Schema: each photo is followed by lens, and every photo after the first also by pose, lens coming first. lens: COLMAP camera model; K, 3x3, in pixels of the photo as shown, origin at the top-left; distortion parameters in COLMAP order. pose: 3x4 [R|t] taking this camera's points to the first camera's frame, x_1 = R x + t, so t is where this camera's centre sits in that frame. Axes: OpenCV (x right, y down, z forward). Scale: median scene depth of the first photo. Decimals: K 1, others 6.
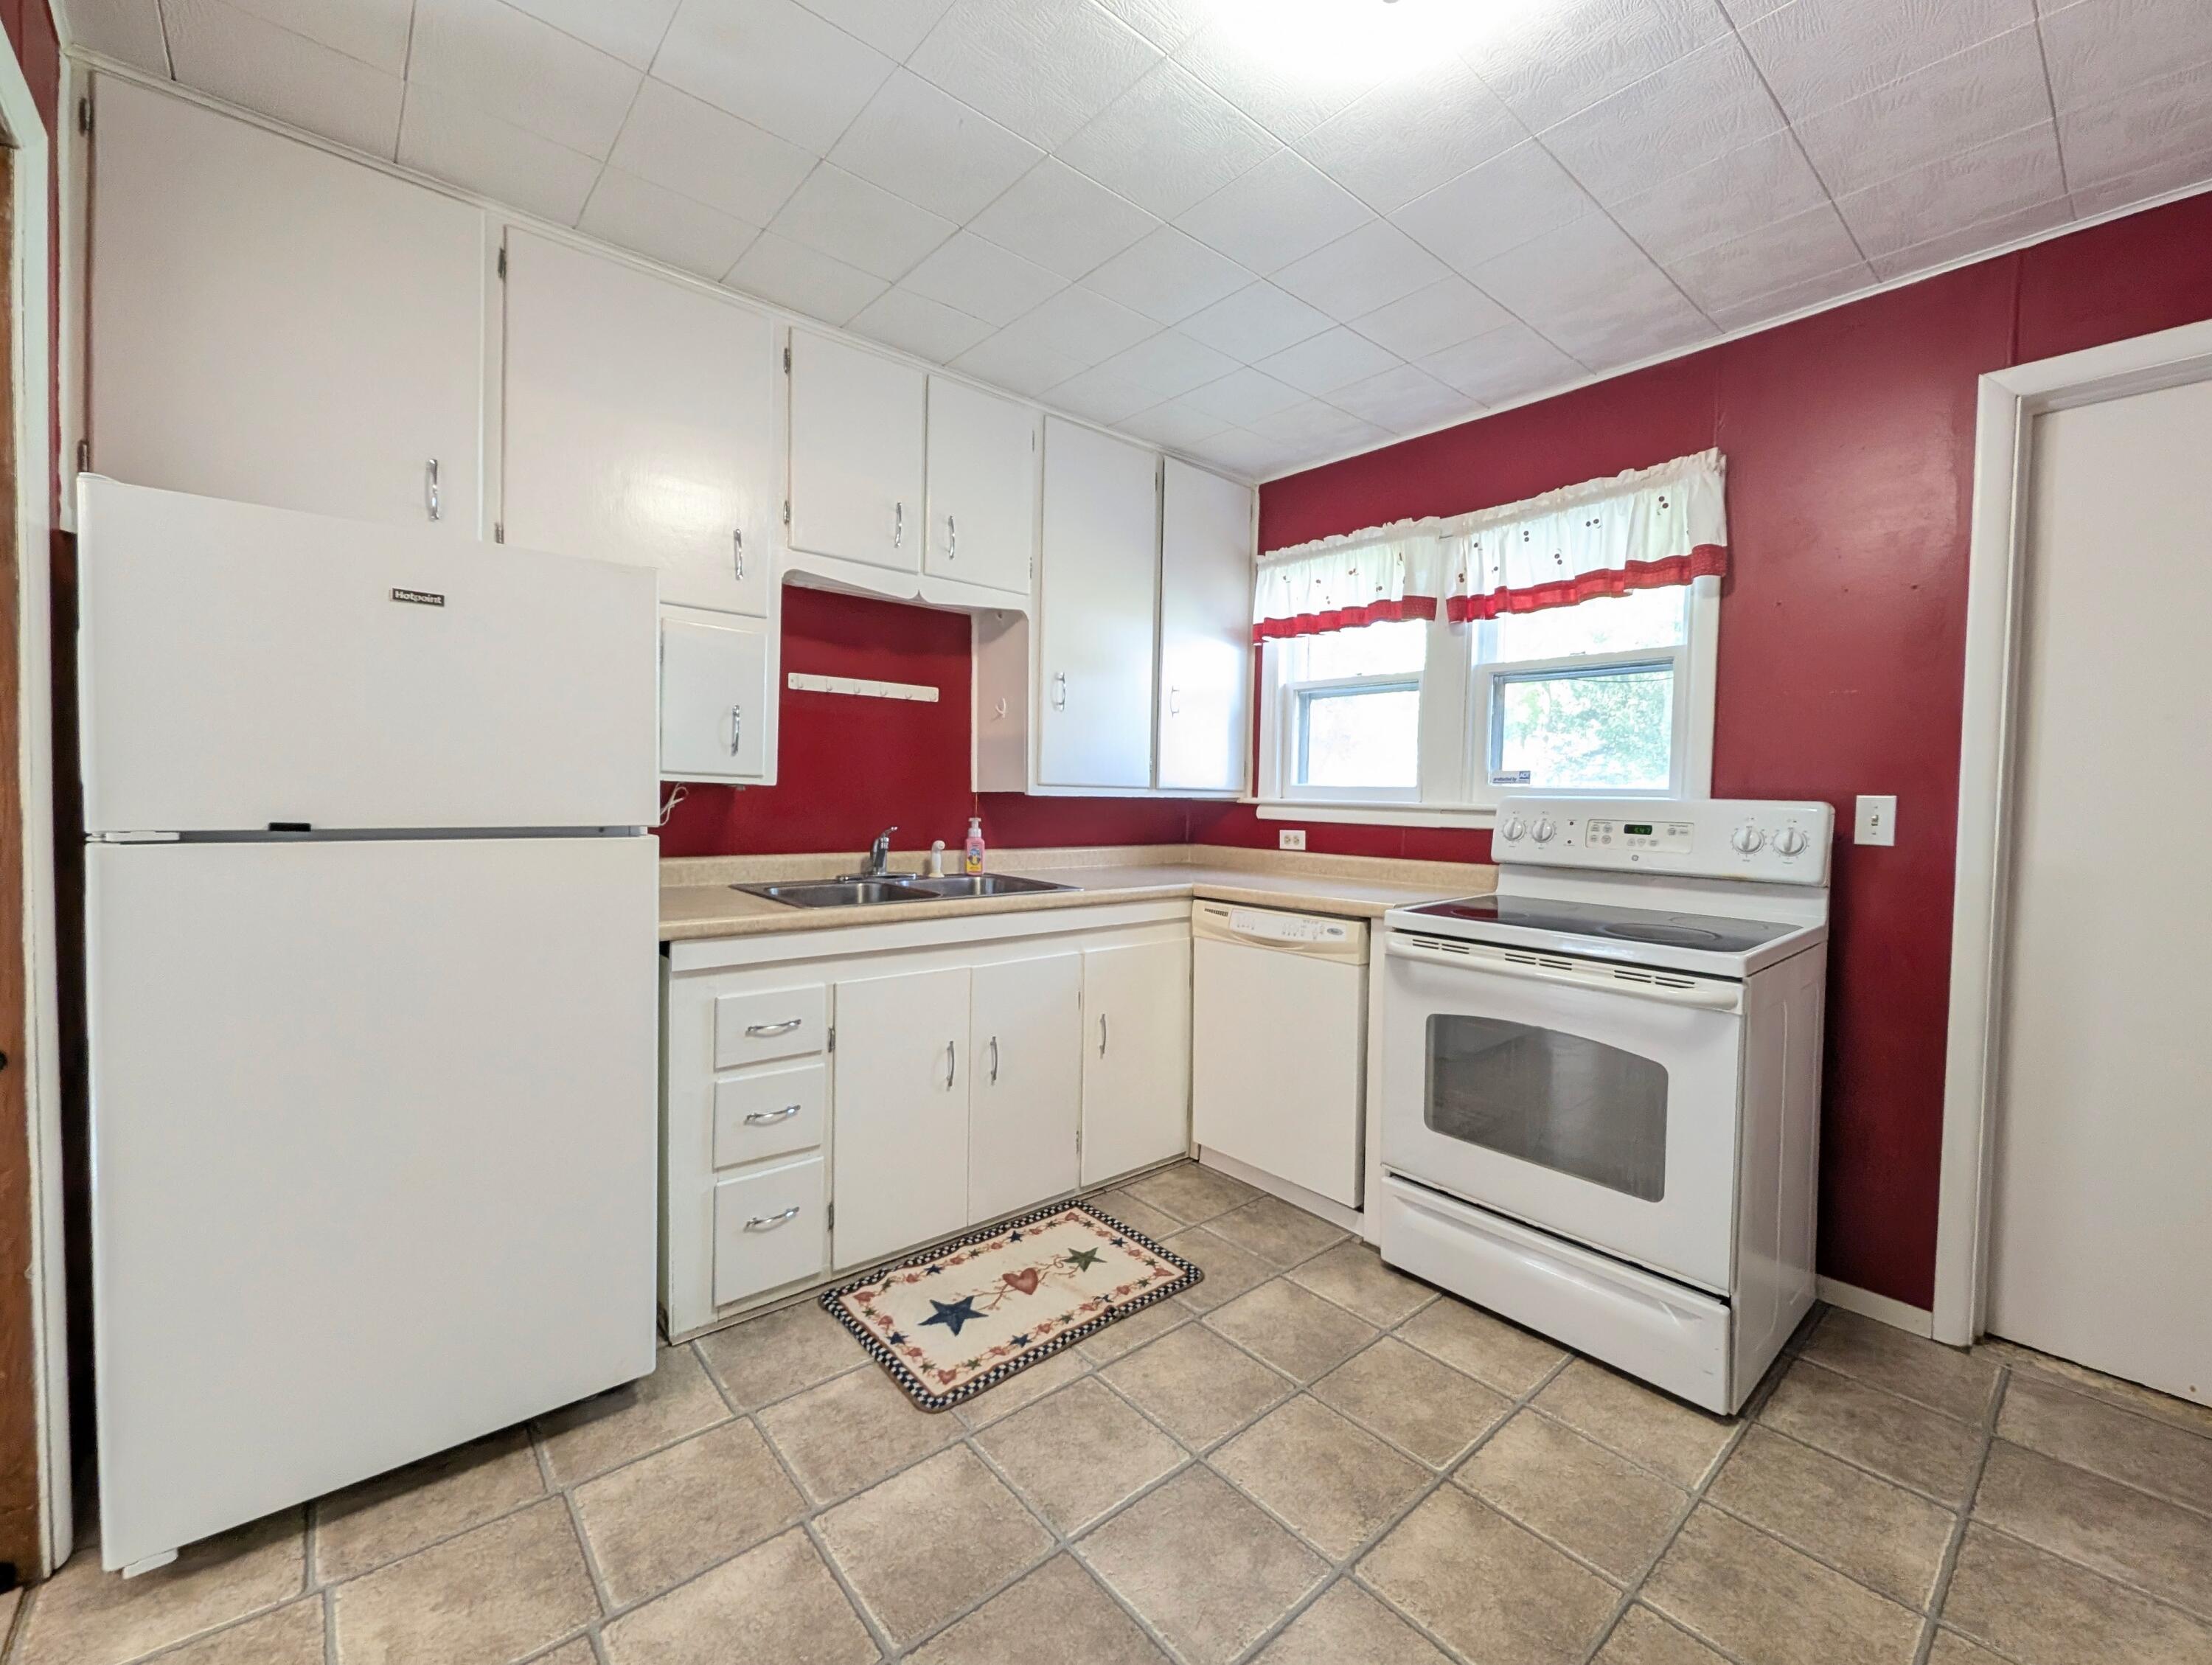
lens RADIAL K [[912.7, 0, 1105.1], [0, 912.7, 825.7], [0, 0, 1]] dist [-0.001561, -0.001479]
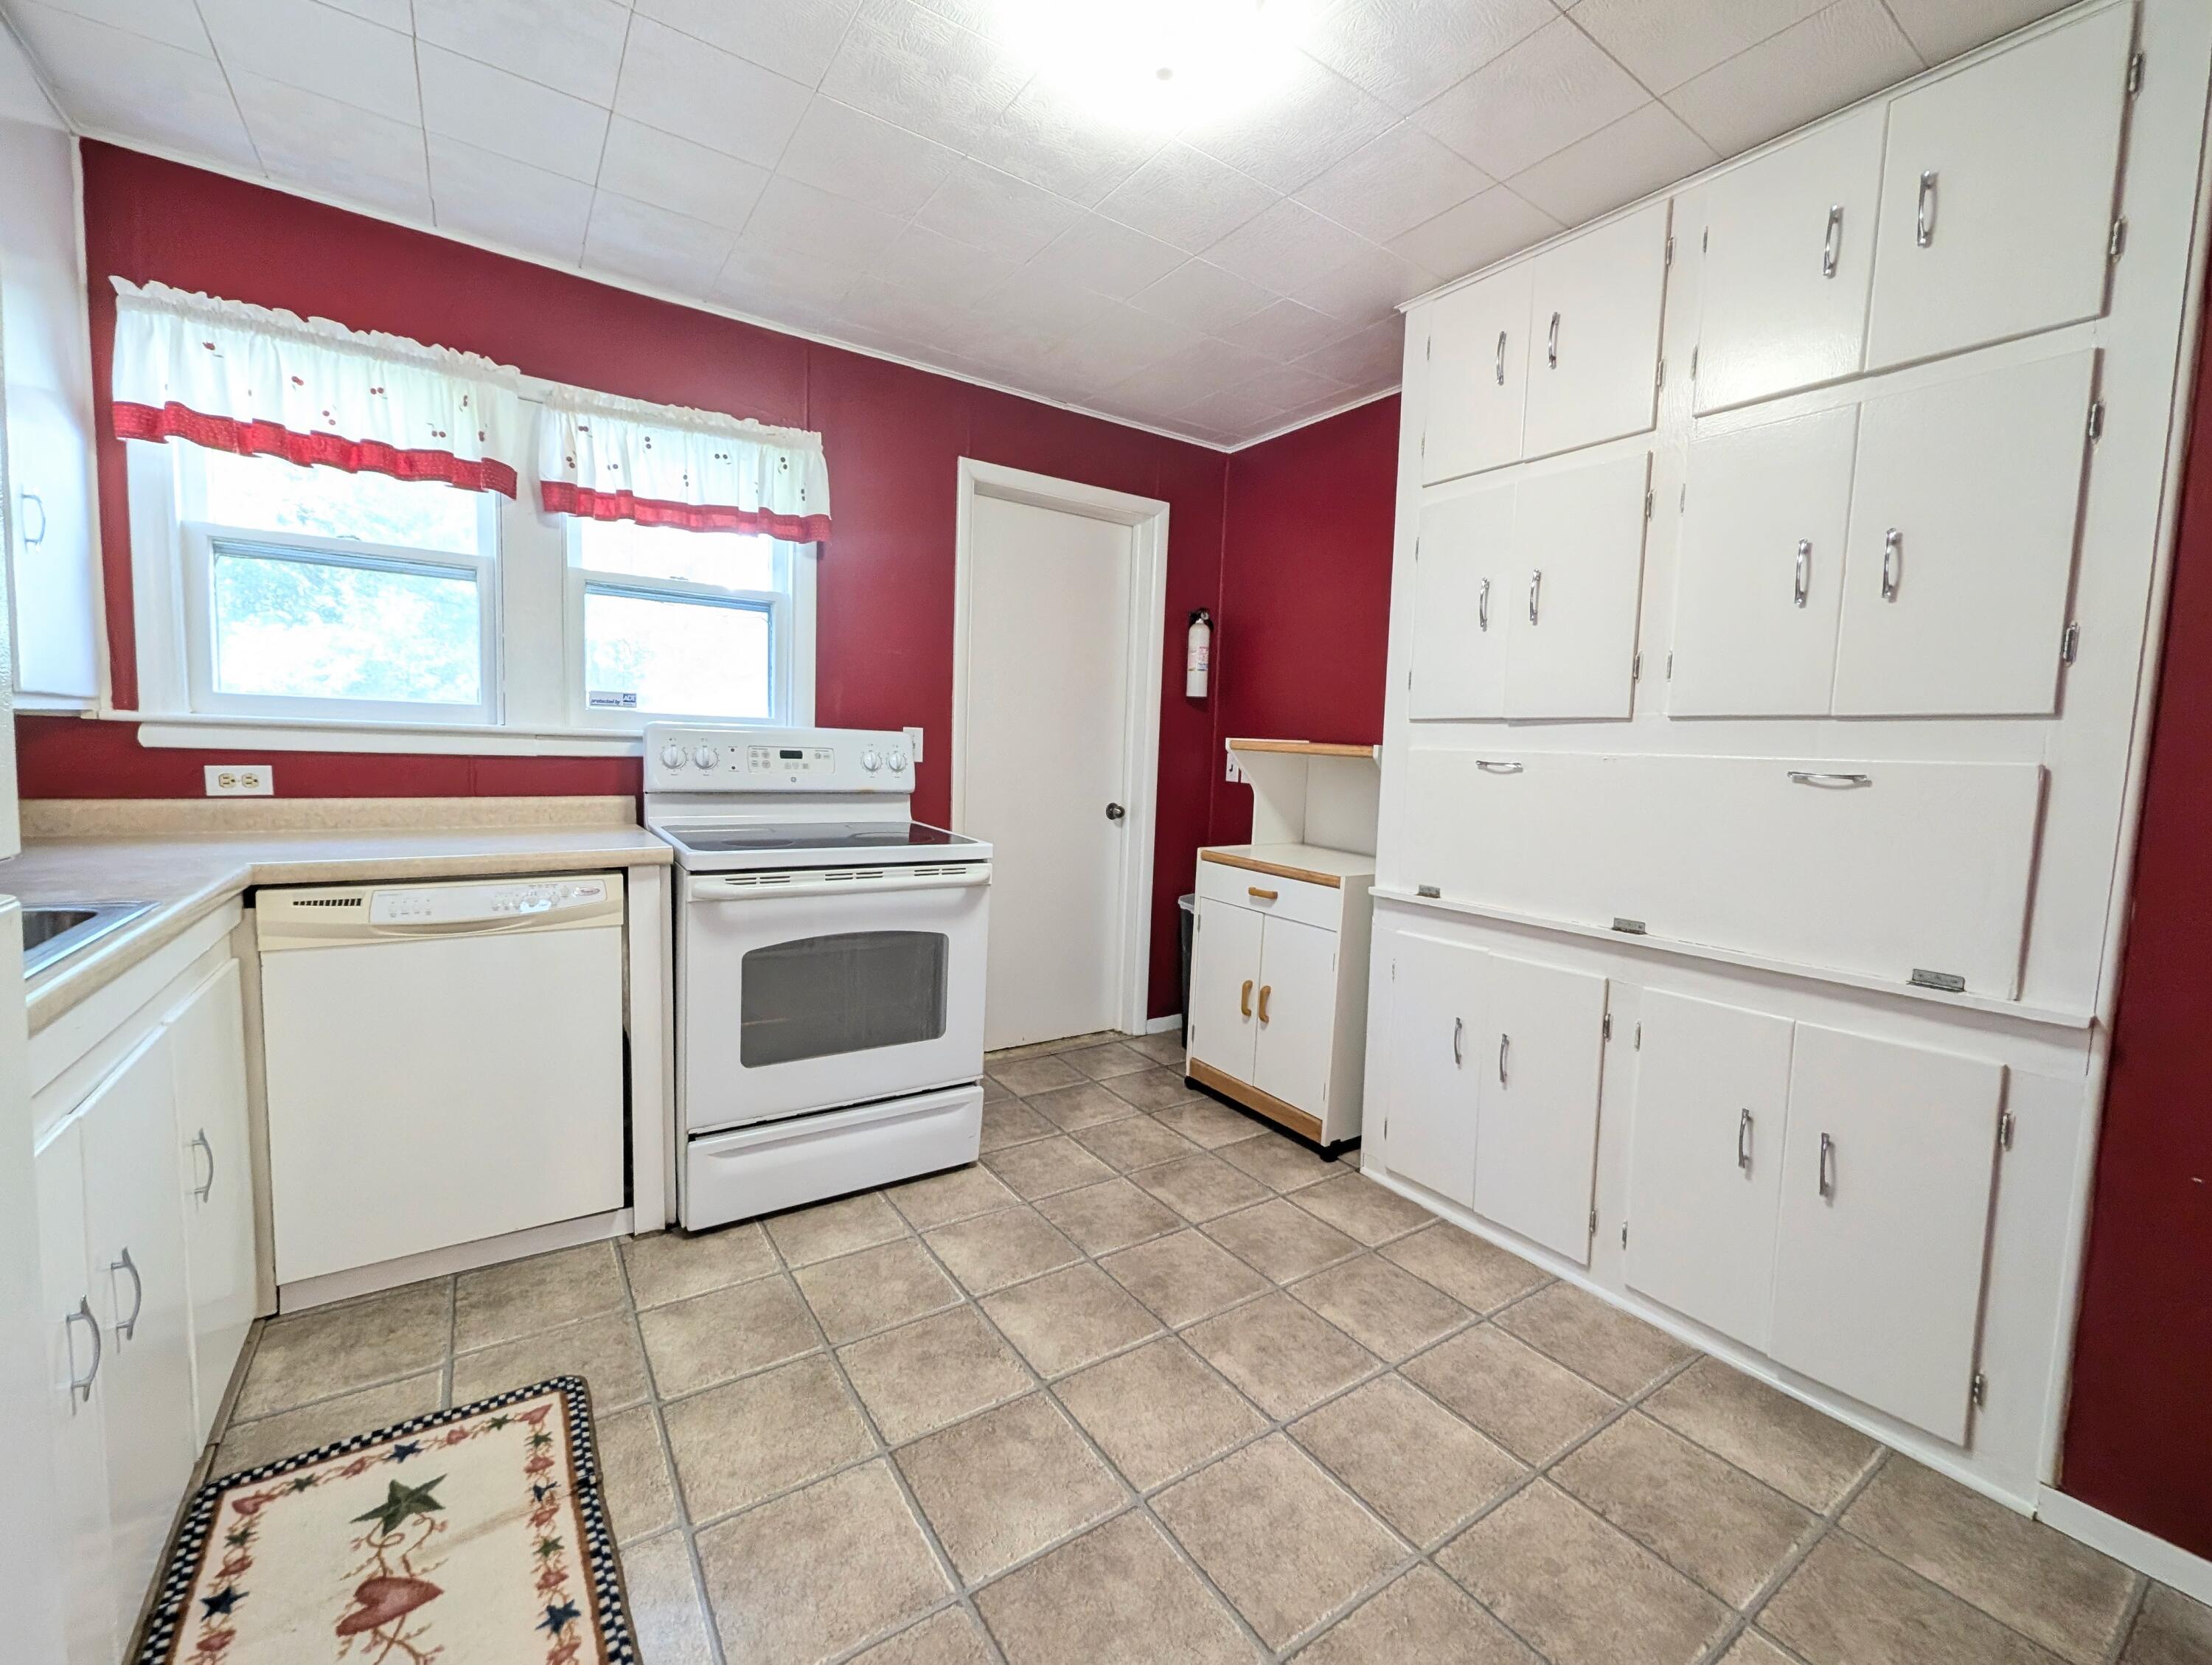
lens RADIAL K [[912.7, 0, 1106.0], [0, 912.7, 823.7], [0, 0, 1]] dist [-0.001561, -0.001479]
pose [[0.106653, -0.102063, 0.989044, -0.498501], [0.001690, 0.994735, 0.102468, -0.025392], [-0.994295, -0.009257, 0.106264, 0.470714]]
